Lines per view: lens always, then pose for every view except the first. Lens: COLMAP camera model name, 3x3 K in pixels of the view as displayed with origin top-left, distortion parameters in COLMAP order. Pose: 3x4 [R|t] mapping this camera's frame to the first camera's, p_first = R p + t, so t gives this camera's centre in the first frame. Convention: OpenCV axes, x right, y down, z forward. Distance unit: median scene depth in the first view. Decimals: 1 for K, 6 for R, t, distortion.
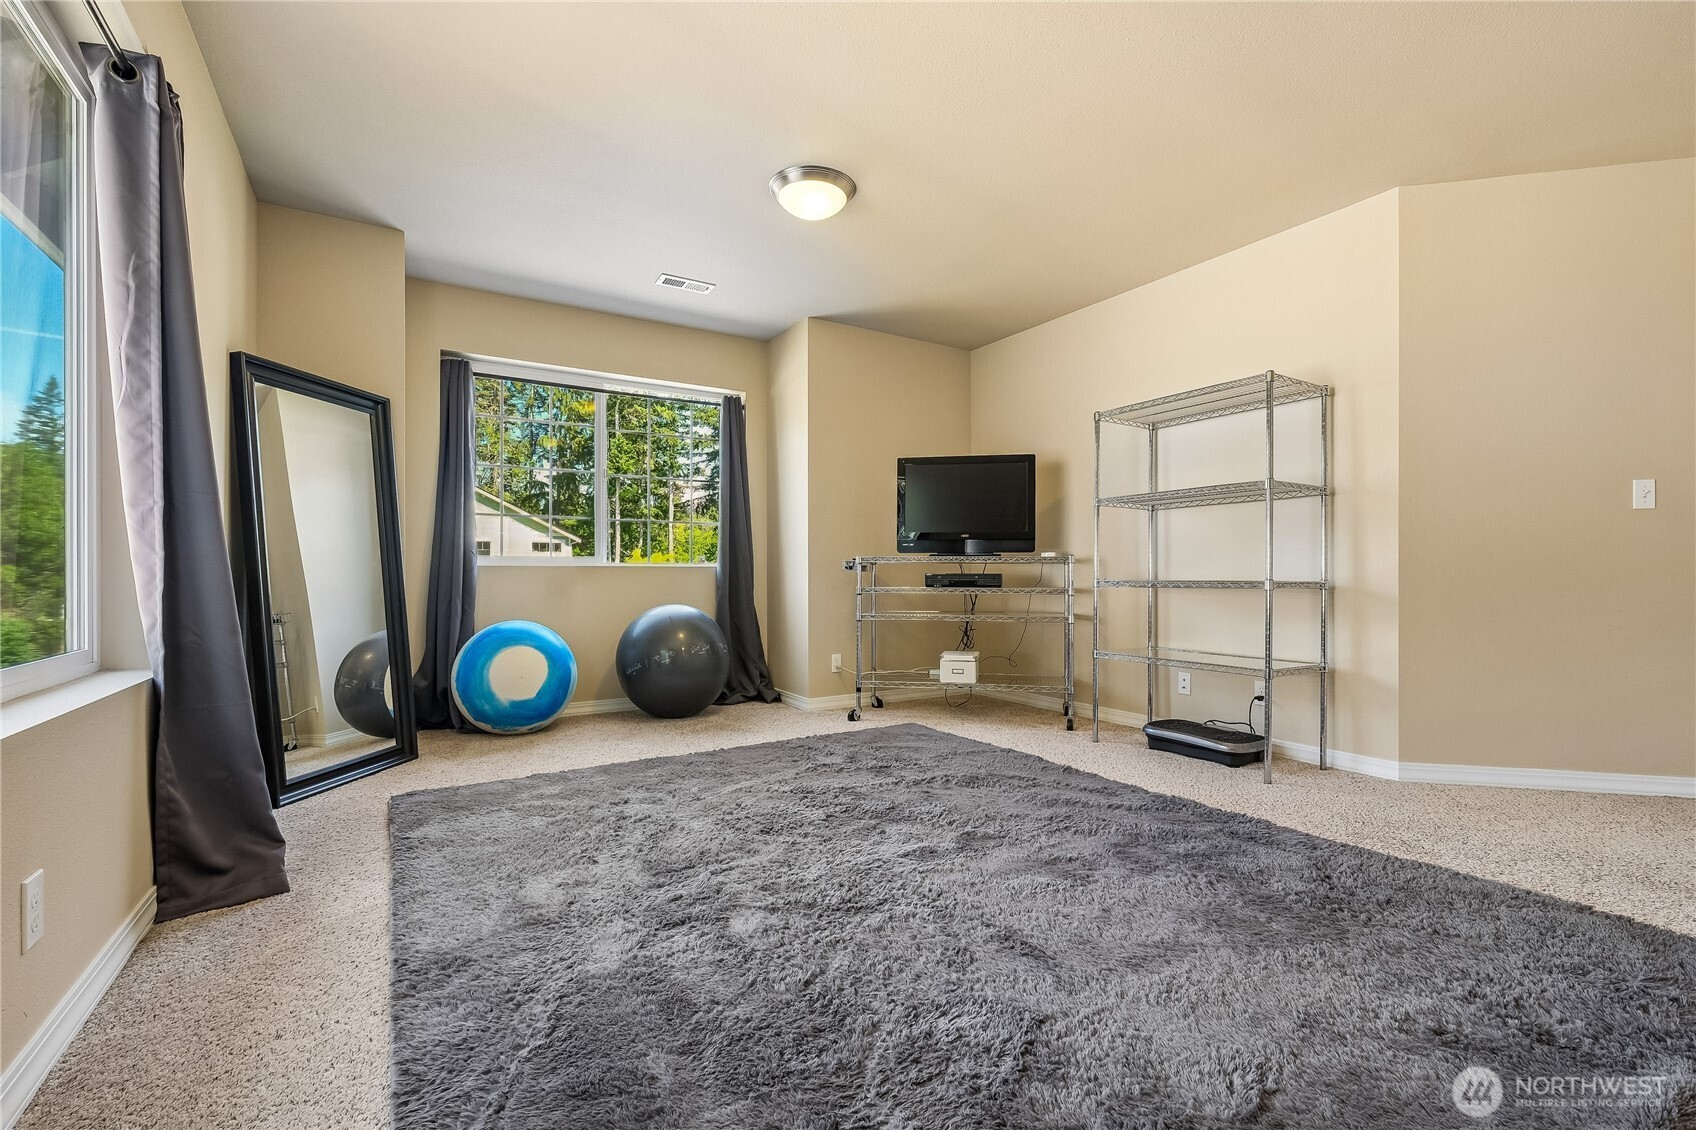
lens RADIAL K [[741.5, 0, 873.9], [0, 741.5, 569.0], [0, 0, 1]] dist [-0.000909, -0.000114]
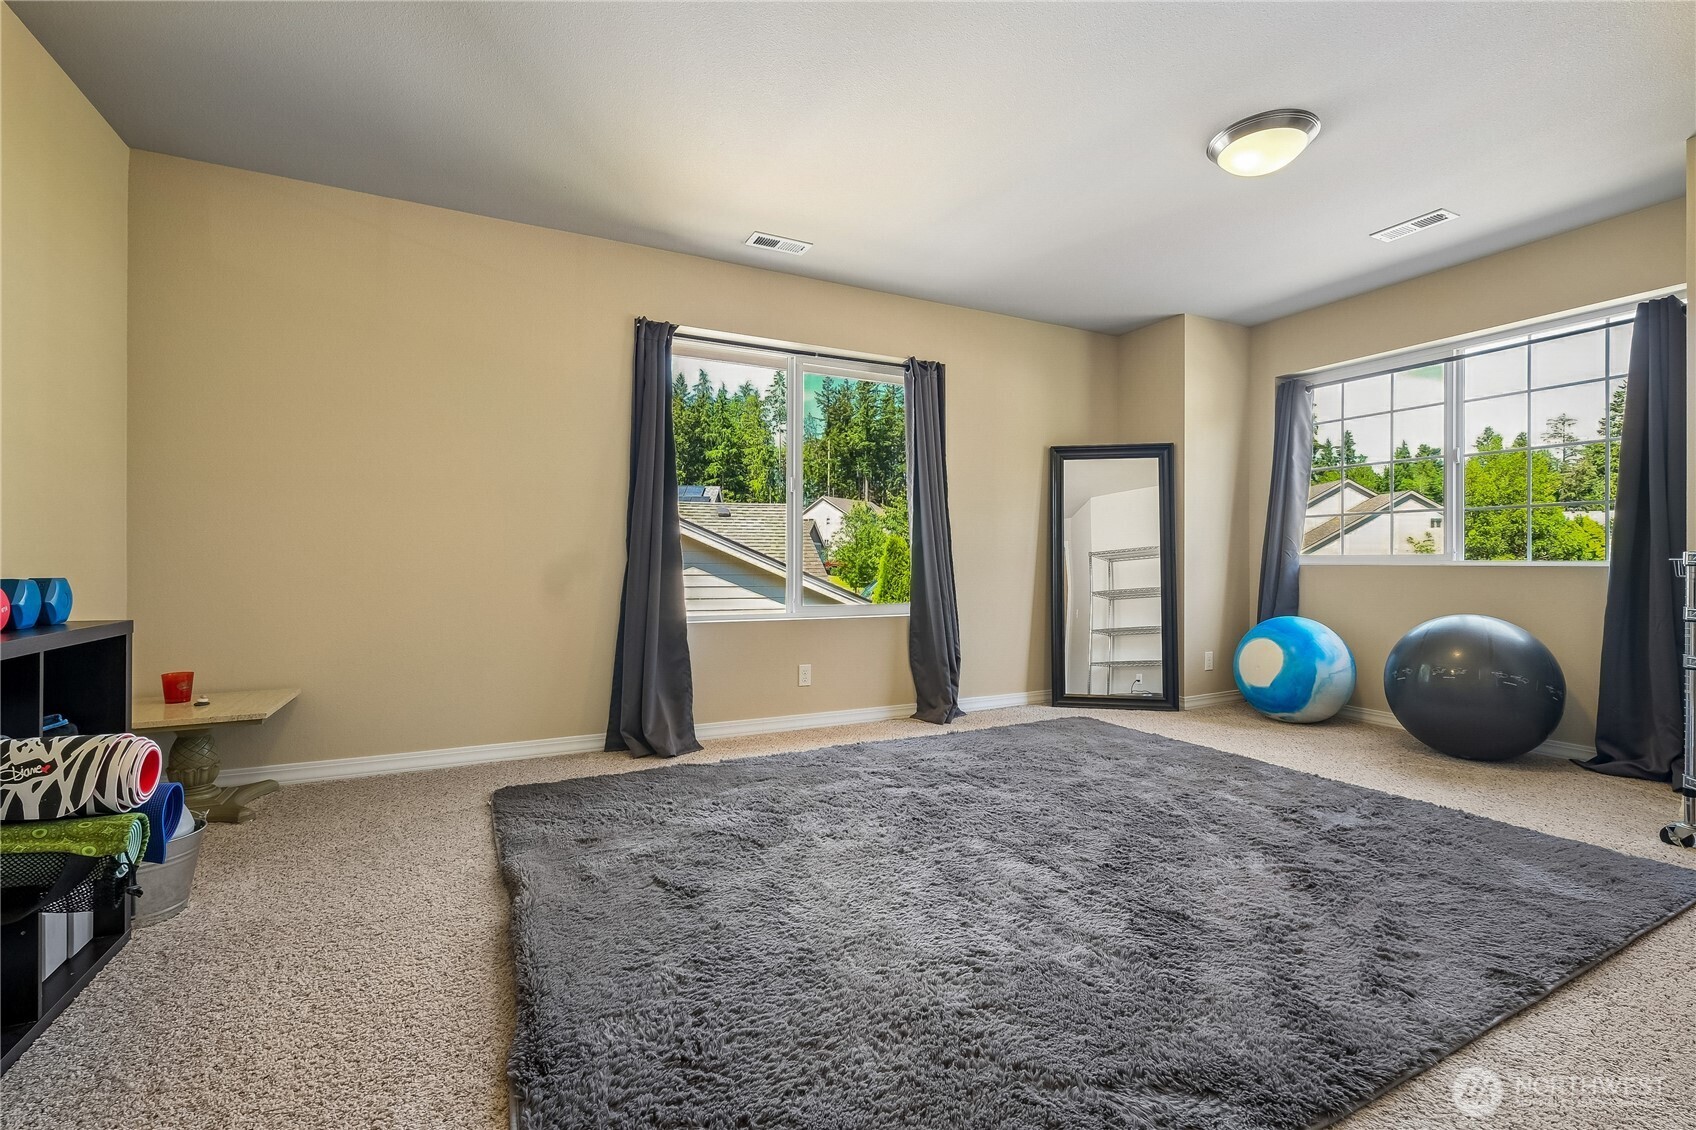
lens RADIAL K [[749.7, 0, 850.6], [0, 749.7, 546.3], [0, 0, 1]] dist [-0.004014, -0.000462]
pose [[-0.115454, -0.016135, -0.993182, 0.717785], [0.005003, 0.999846, -0.016825, -0.017970], [0.993300, -0.006912, -0.115355, 0.525800]]
